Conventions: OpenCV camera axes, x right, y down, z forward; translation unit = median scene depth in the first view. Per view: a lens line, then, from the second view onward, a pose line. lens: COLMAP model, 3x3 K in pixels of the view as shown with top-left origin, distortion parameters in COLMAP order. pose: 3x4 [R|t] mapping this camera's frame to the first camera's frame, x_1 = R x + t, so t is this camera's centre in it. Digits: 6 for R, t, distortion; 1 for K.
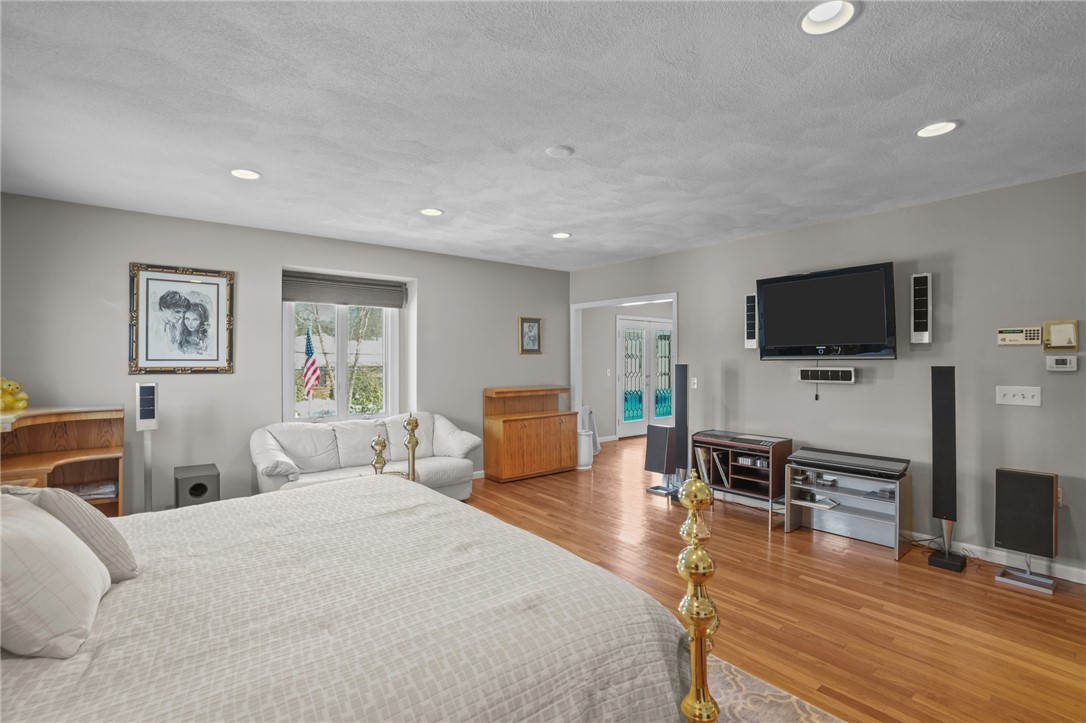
lens RADIAL K [[501.2, 0, 539.2], [0, 501.2, 356.0], [0, 0, 1]] dist [-0.062178, 0.000419]
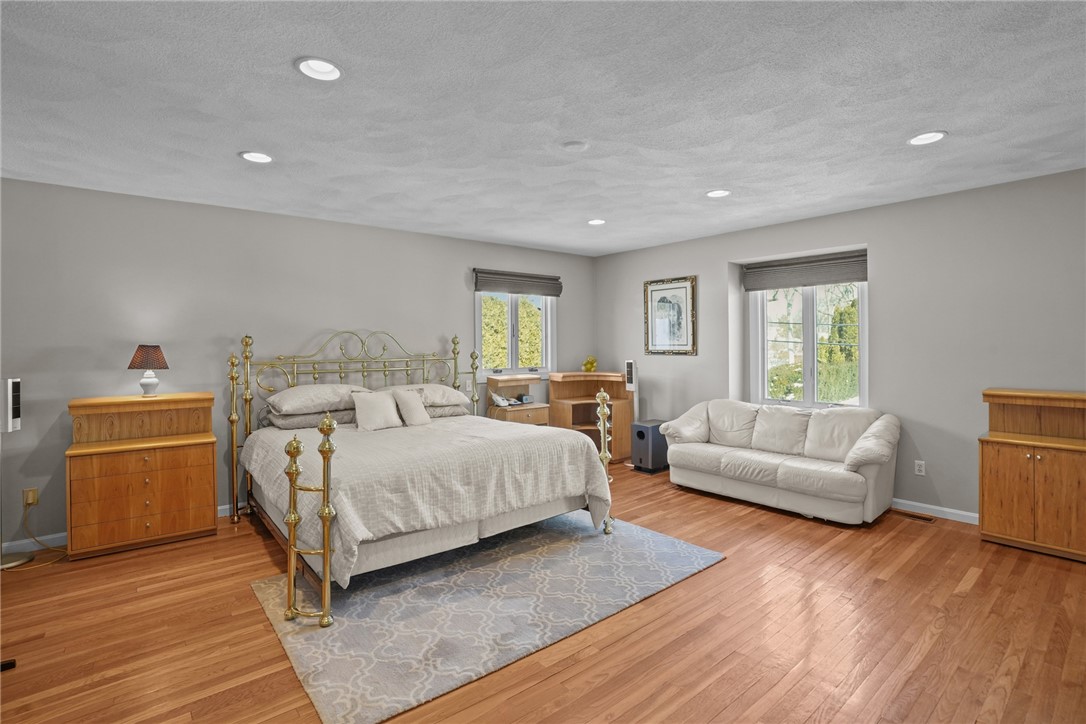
lens RADIAL K [[501.2, 0, 539.2], [0, 501.2, 356.5], [0, 0, 1]] dist [-0.062178, 0.000419]
pose [[0.018501, 0.027861, -0.999441, 0.692518], [0.020136, 0.999399, 0.028232, -0.006690], [0.999626, -0.020647, 0.017928, 0.587487]]
